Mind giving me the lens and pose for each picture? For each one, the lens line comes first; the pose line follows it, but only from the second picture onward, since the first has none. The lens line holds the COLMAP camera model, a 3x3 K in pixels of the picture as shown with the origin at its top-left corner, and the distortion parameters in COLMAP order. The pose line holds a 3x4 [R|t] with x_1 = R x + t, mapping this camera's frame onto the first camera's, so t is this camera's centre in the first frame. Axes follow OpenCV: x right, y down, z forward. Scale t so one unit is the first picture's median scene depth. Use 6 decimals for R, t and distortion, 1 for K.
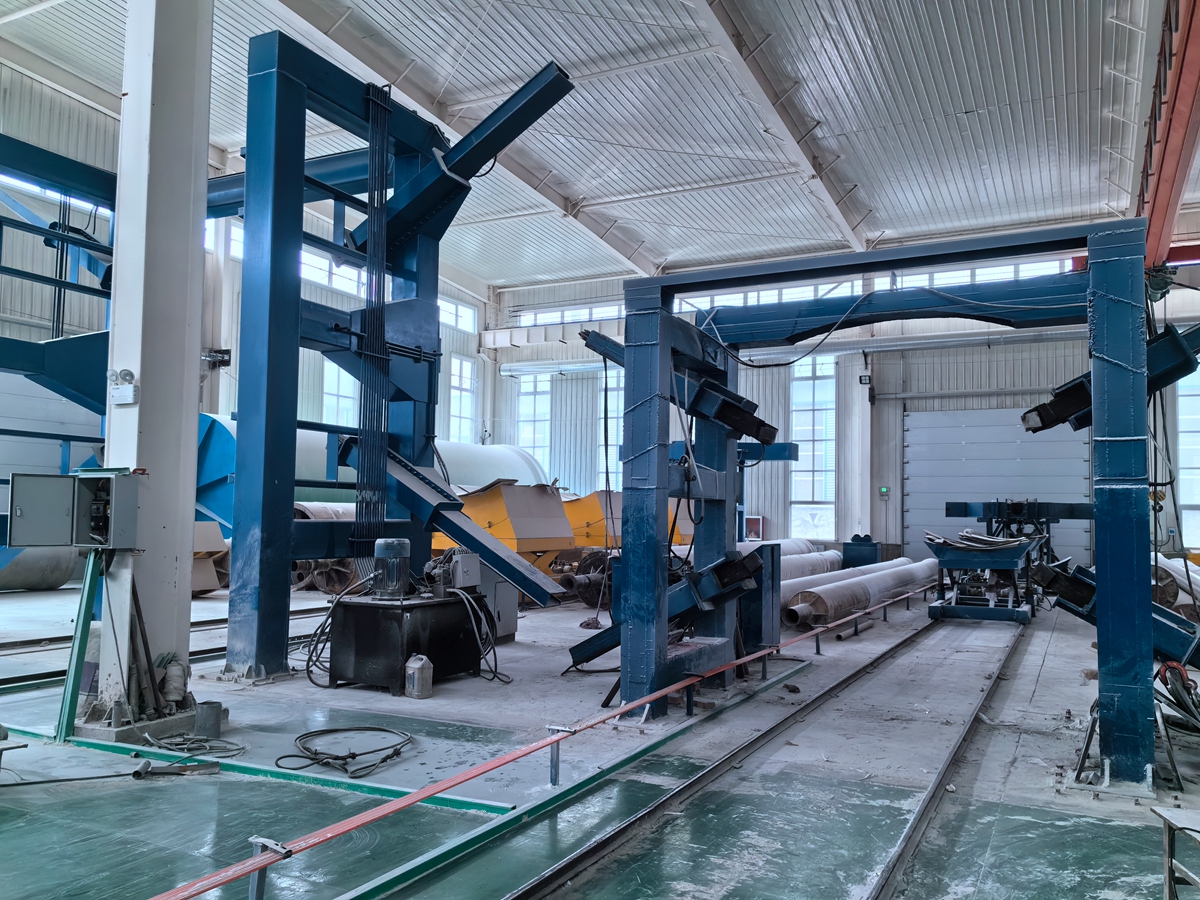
lens RADIAL K [[950.9, 0, 600.0], [0, 950.9, 450.0], [0, 0, 1]] dist [0.045093, -0.003166]
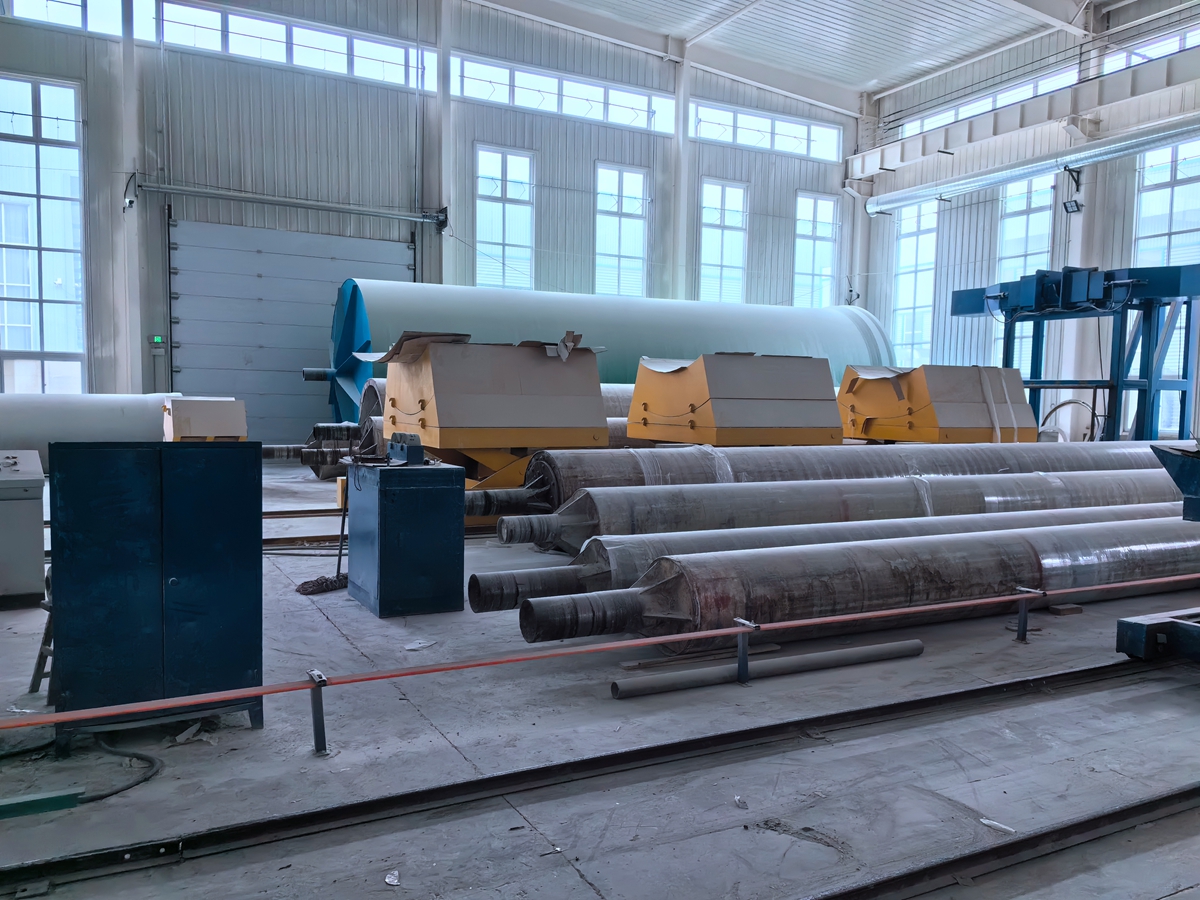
lens RADIAL K [[950.9, 0, 600.0], [0, 950.9, 450.0], [0, 0, 1]] dist [0.045093, -0.003166]
pose [[0.815418, 0.023608, -0.578392, 0.161870], [0.039892, 0.994501, 0.096832, 0.024928], [0.577497, -0.102032, 0.809992, 0.253392]]
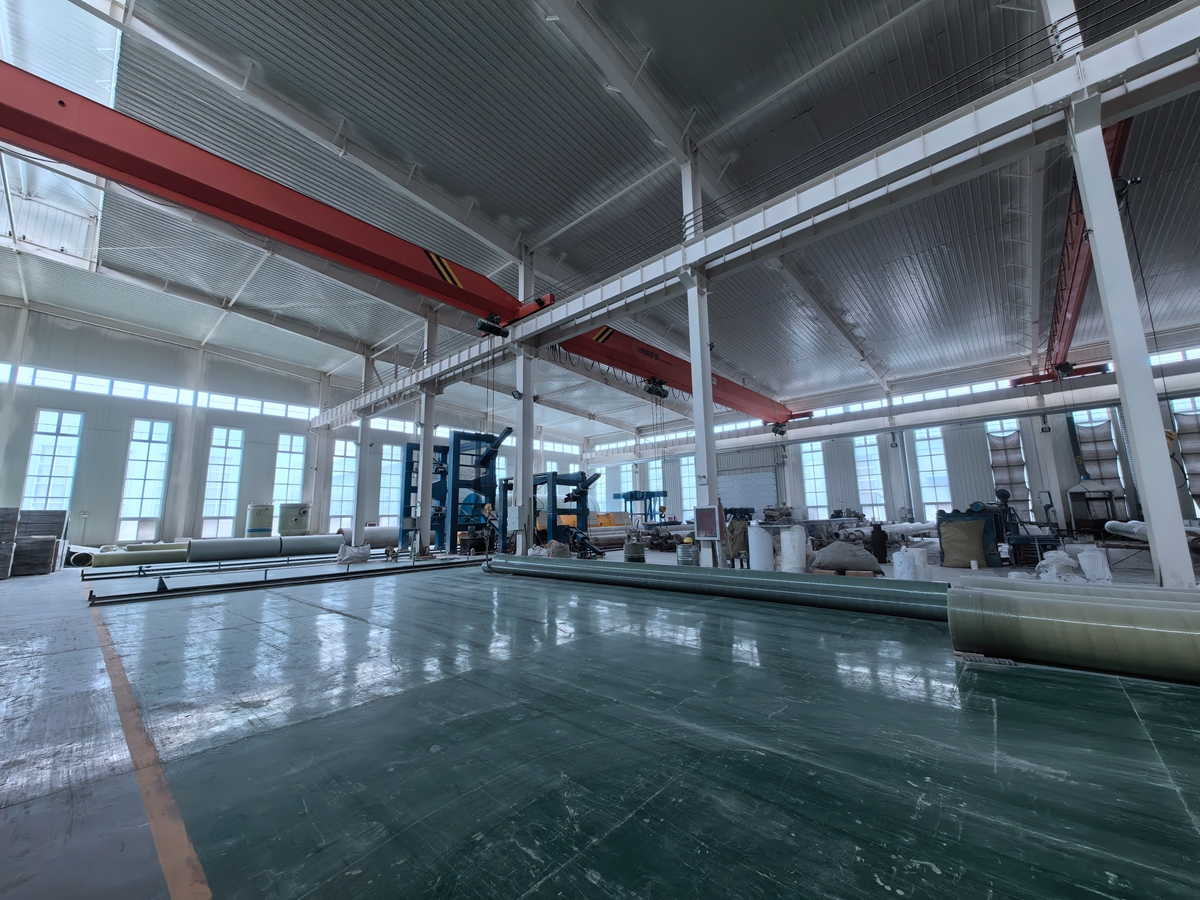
lens RADIAL K [[466.5, 0, 600.0], [0, 466.5, 450.0], [0, 0, 1]] dist [0.000190, 0.000004]
pose [[0.965779, -0.076430, -0.247848, 0.272846], [0.056810, 0.994727, -0.085381, -0.015451], [0.253067, 0.068379, 0.965029, -0.315782]]
